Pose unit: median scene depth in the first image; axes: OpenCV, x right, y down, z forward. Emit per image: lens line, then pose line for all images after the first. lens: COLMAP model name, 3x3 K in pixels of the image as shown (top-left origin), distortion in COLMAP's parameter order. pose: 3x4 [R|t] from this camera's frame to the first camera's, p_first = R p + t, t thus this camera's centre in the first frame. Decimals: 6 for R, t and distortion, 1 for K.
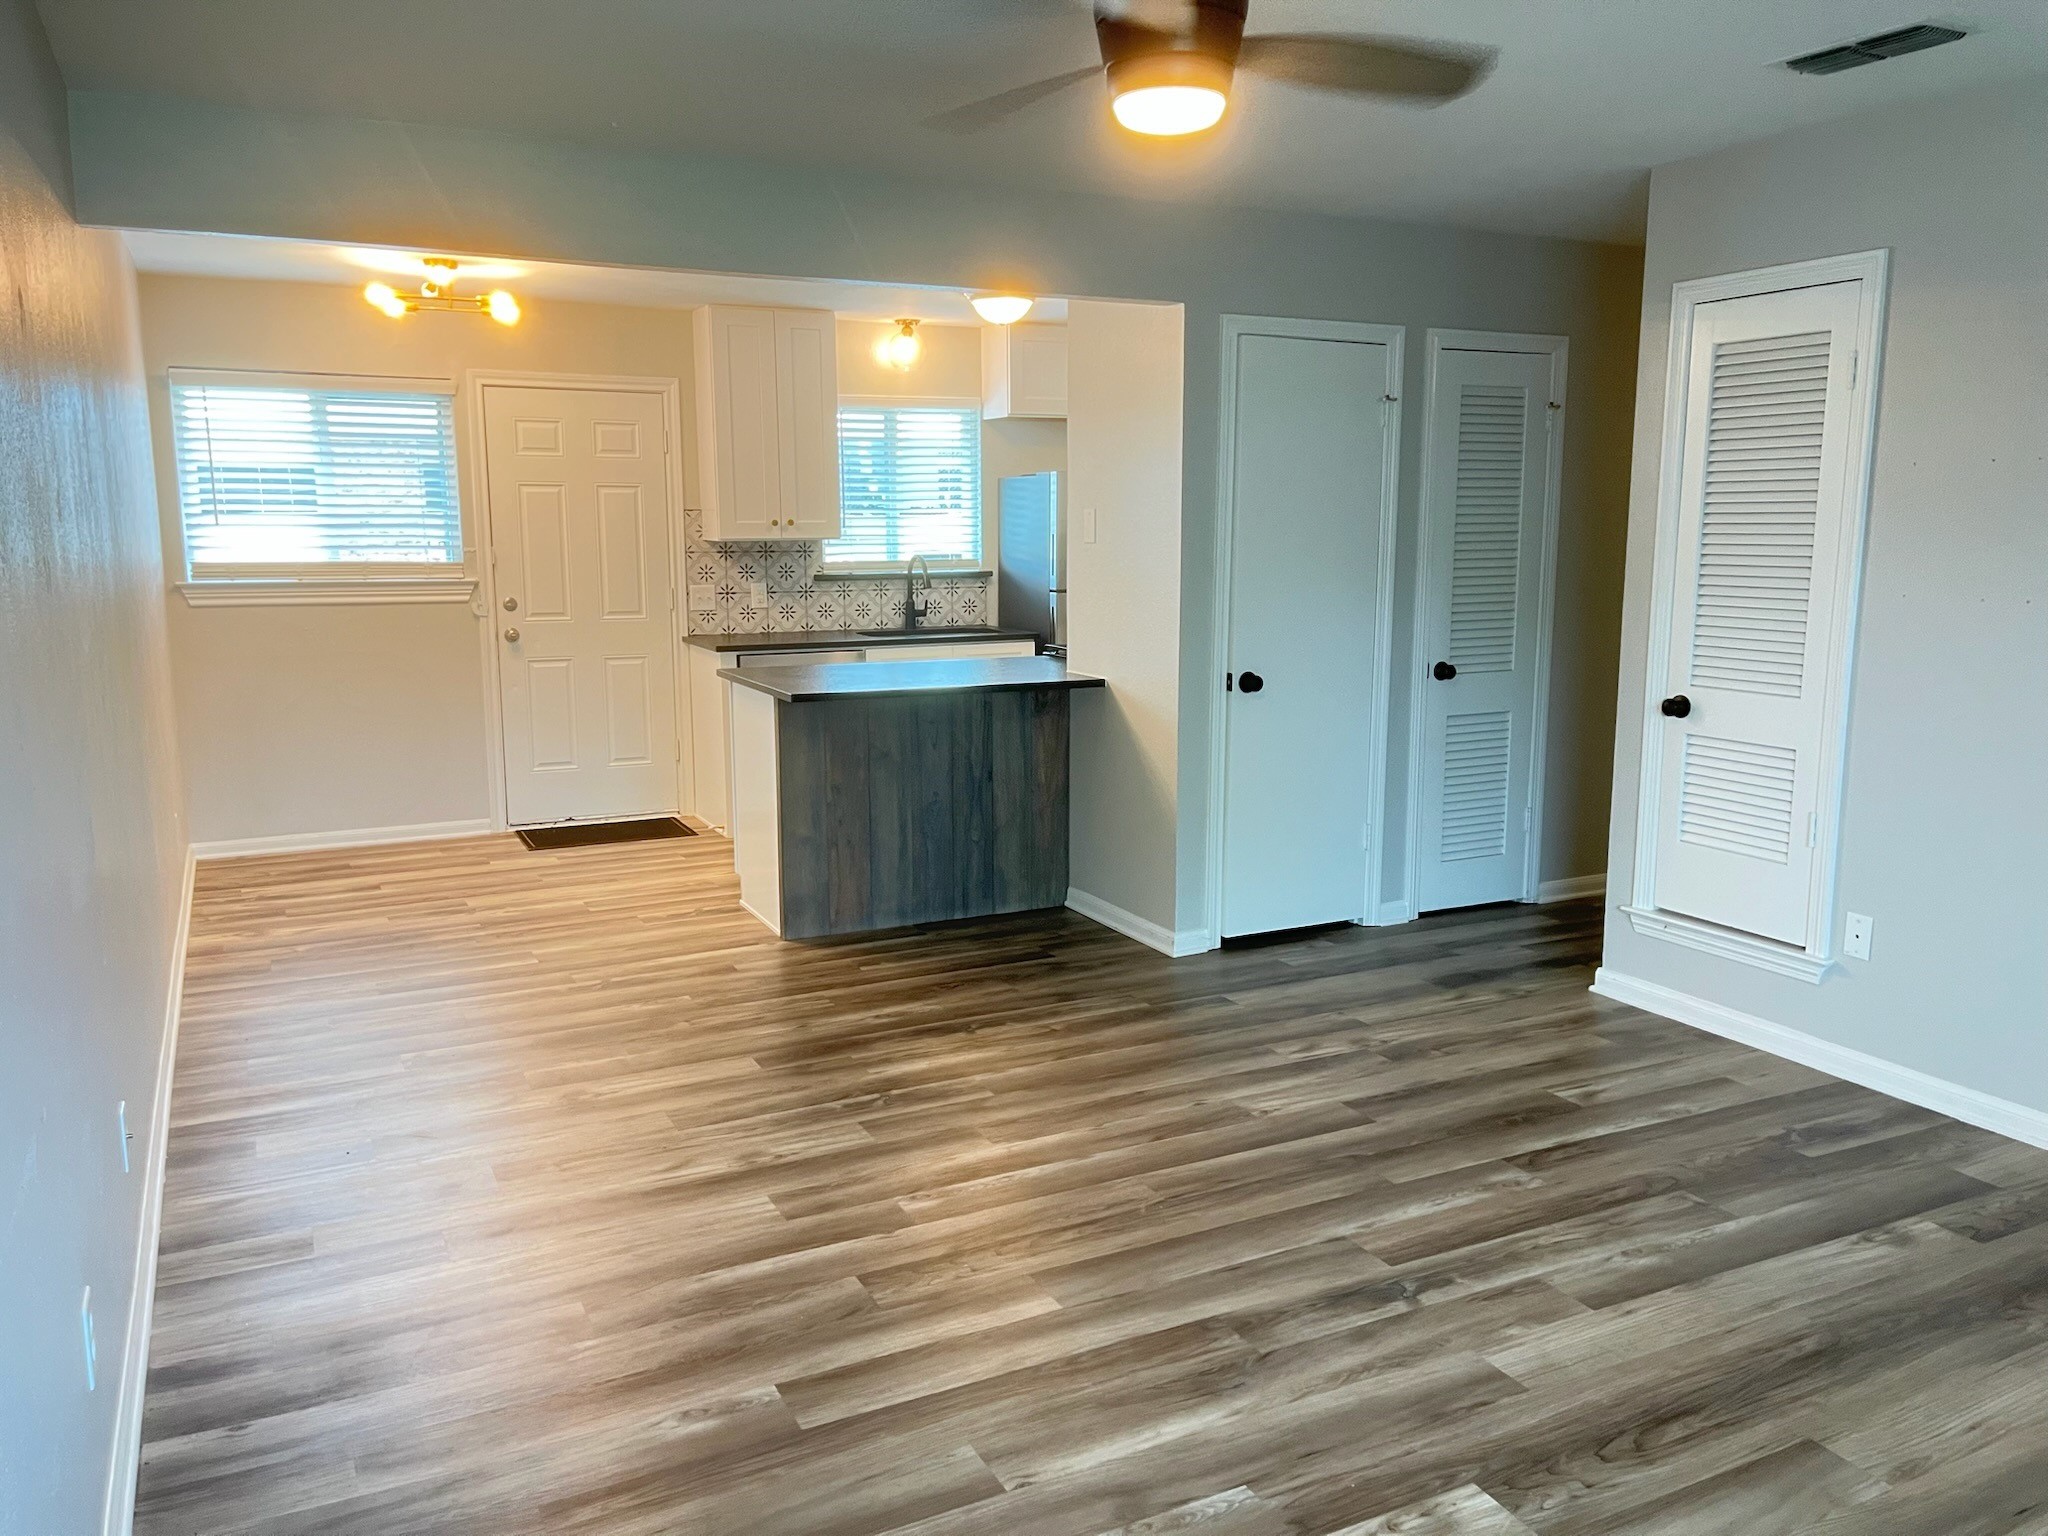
lens RADIAL K [[1554.7, 0, 1023.3], [0, 1554.7, 772.1], [0, 0, 1]] dist [0.040490, -0.004196]
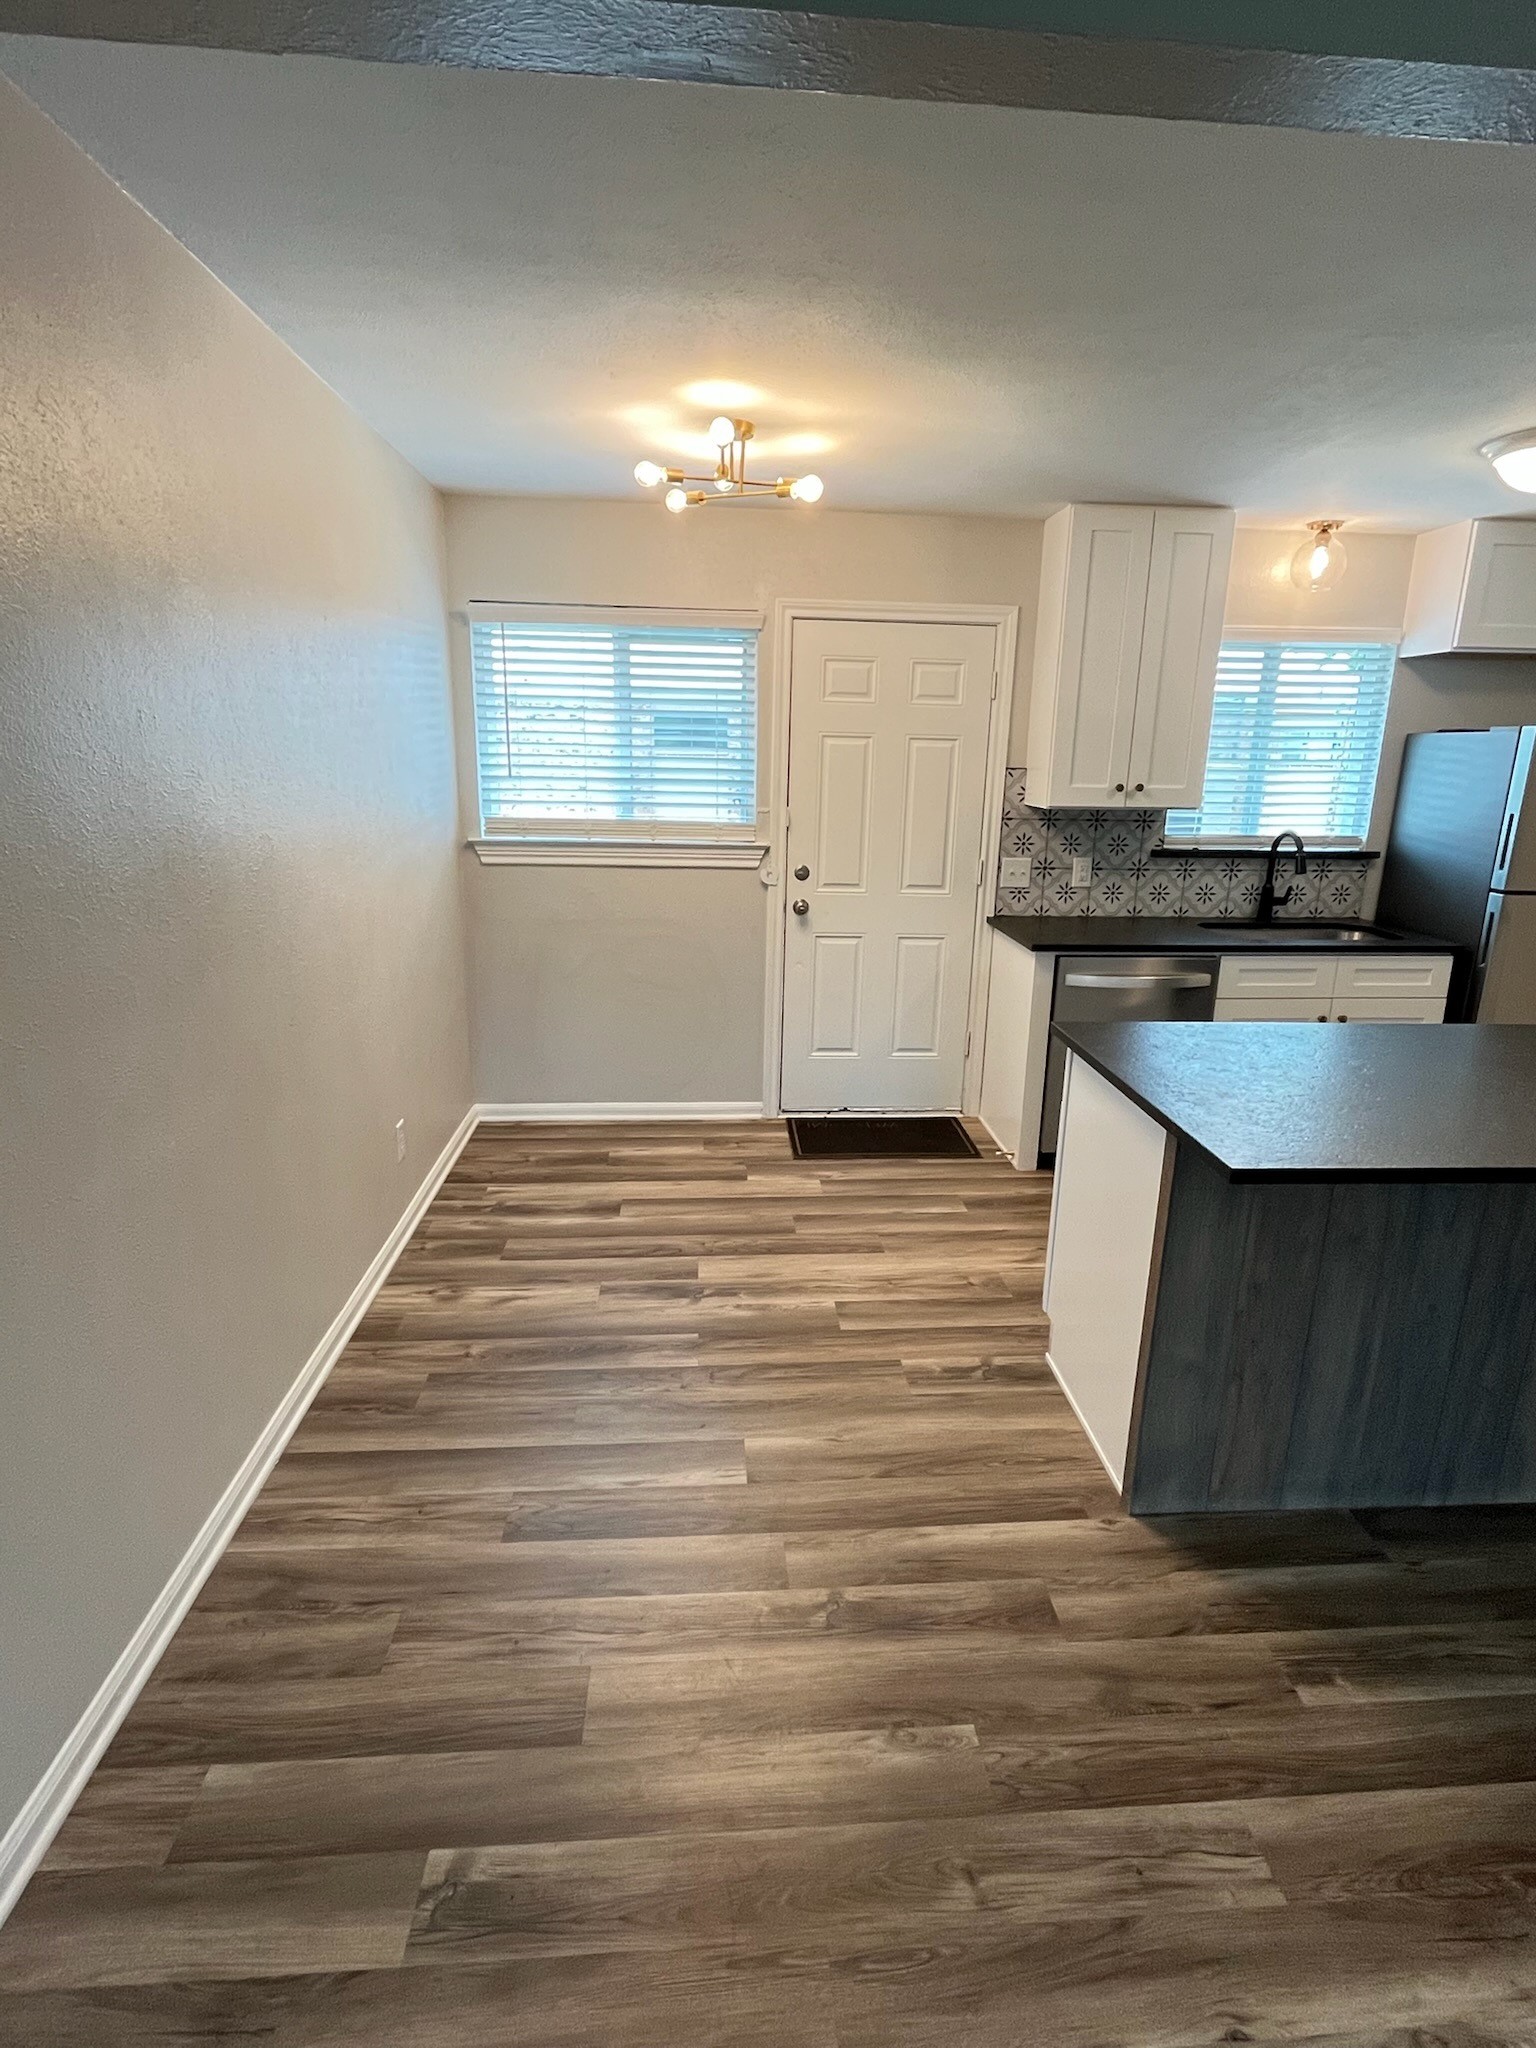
lens RADIAL K [[1023.4, 0, 771.3], [0, 1023.4, 1027.5], [0, 0, 1]] dist [0.011373, -0.001501]
pose [[0.922439, 0.120609, -0.366825, -0.130554], [-0.084003, 0.989896, 0.114232, -0.093248], [0.376896, -0.074558, 0.923250, 0.489298]]
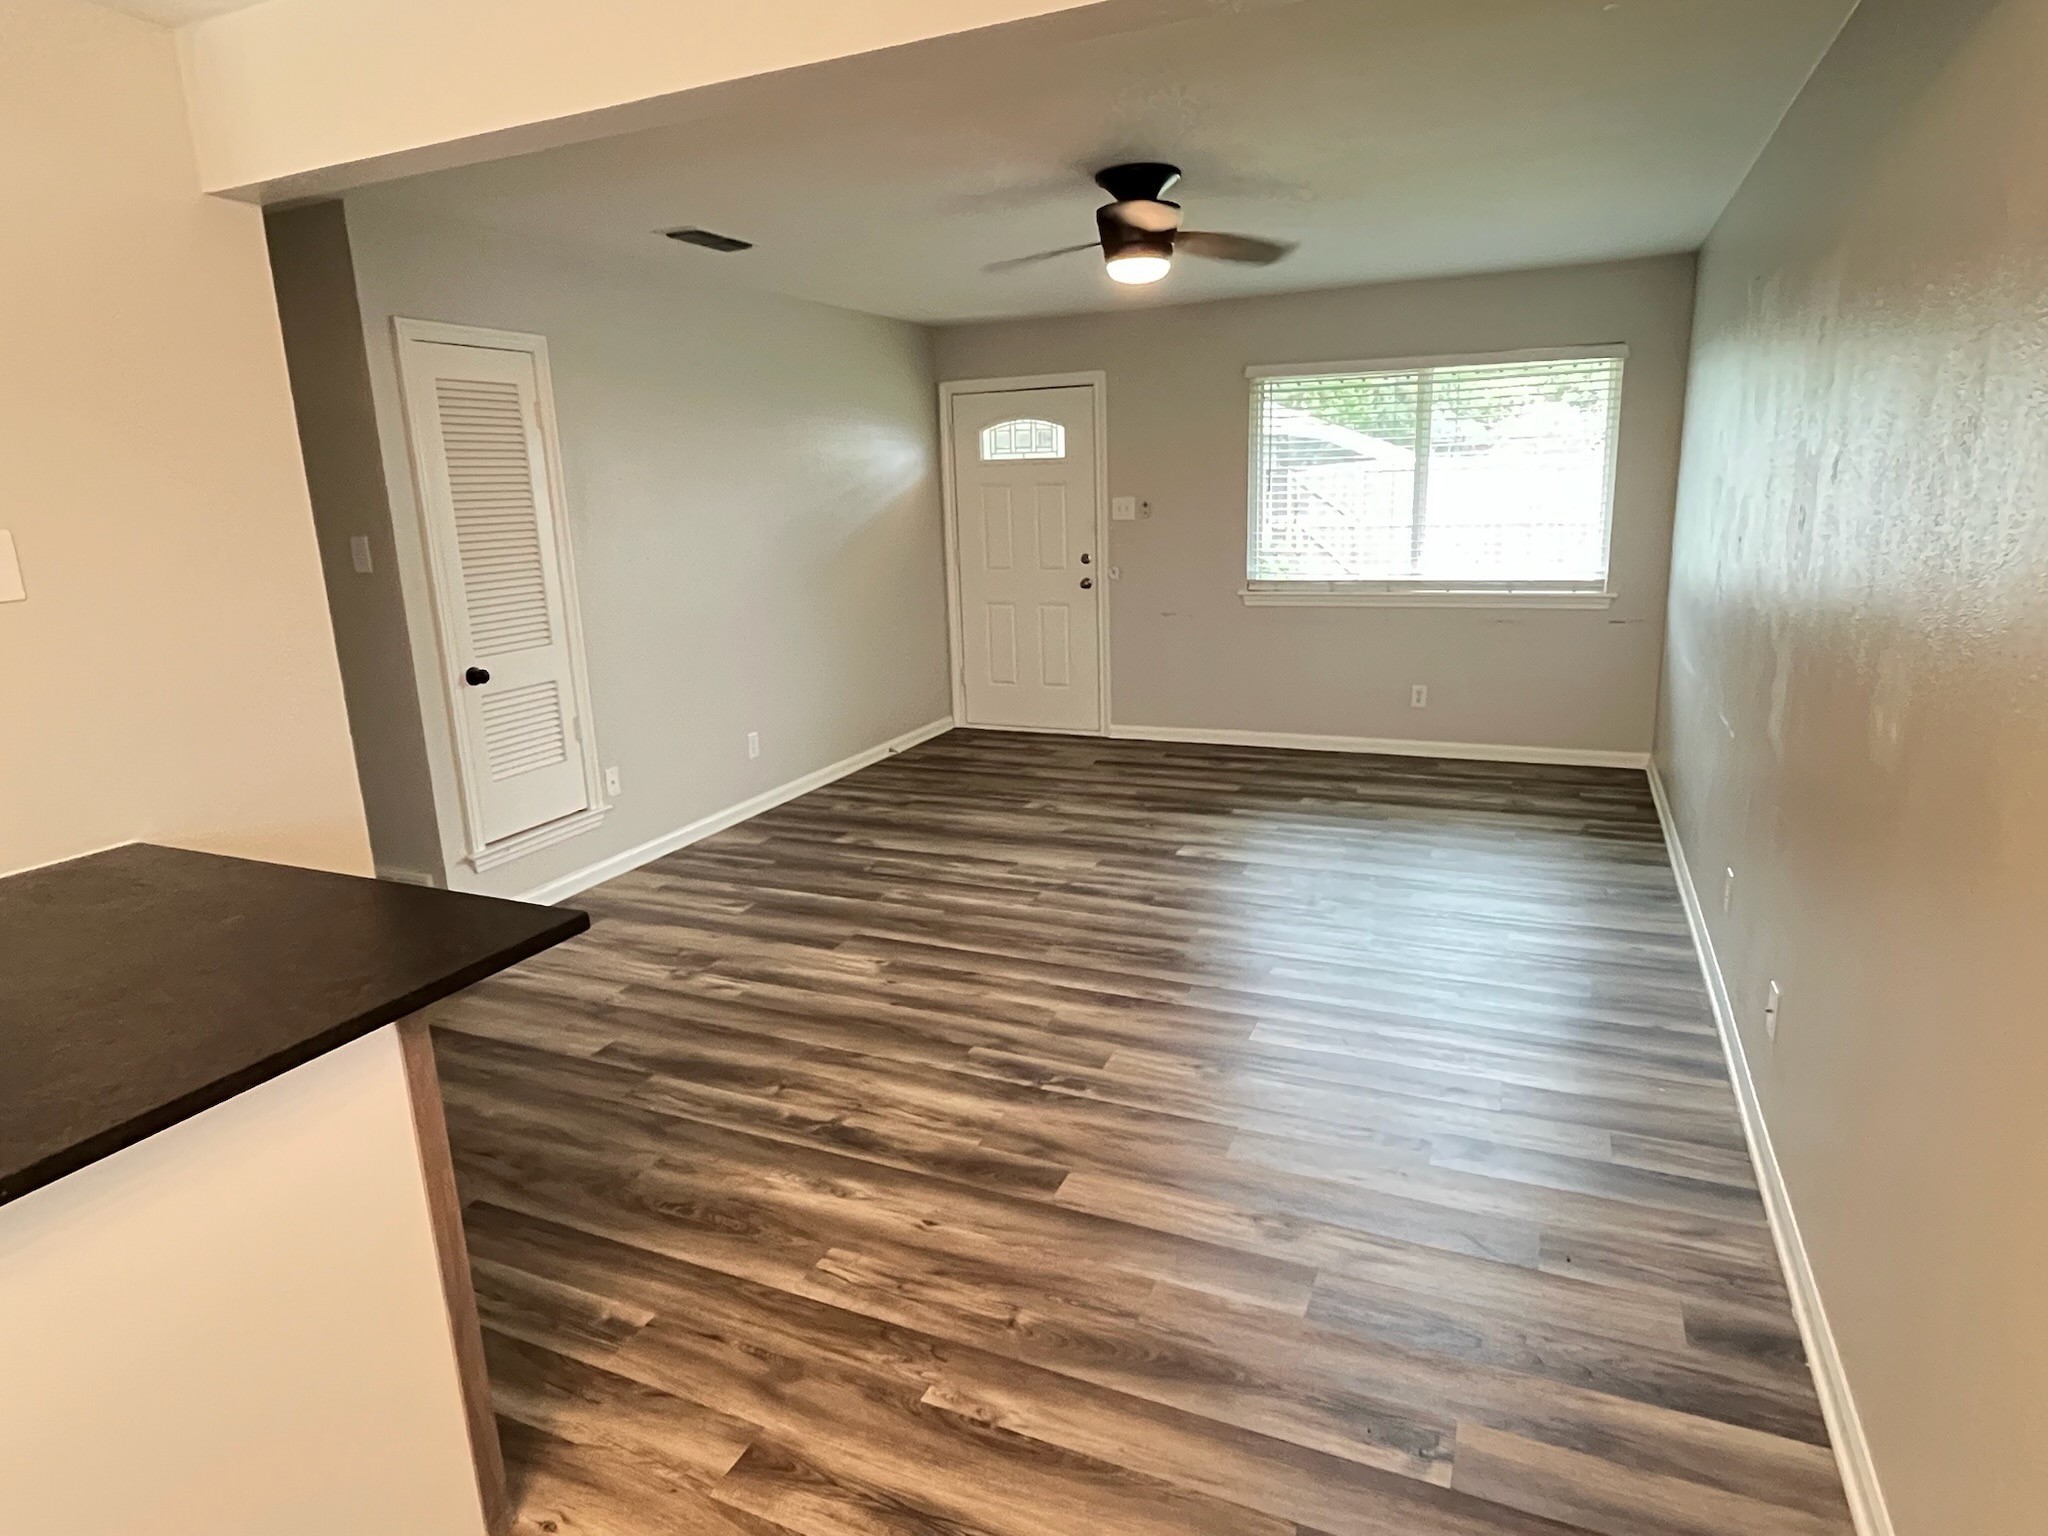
lens RADIAL K [[1153.6, 0, 1020.2], [0, 1153.6, 763.4], [0, 0, 1]] dist [-0.003353, -0.000306]
pose [[-0.629621, -0.161941, 0.759837, -0.375008], [0.163240, 0.928625, 0.333179, -0.144312], [-0.759559, 0.333813, -0.558247, 0.826755]]
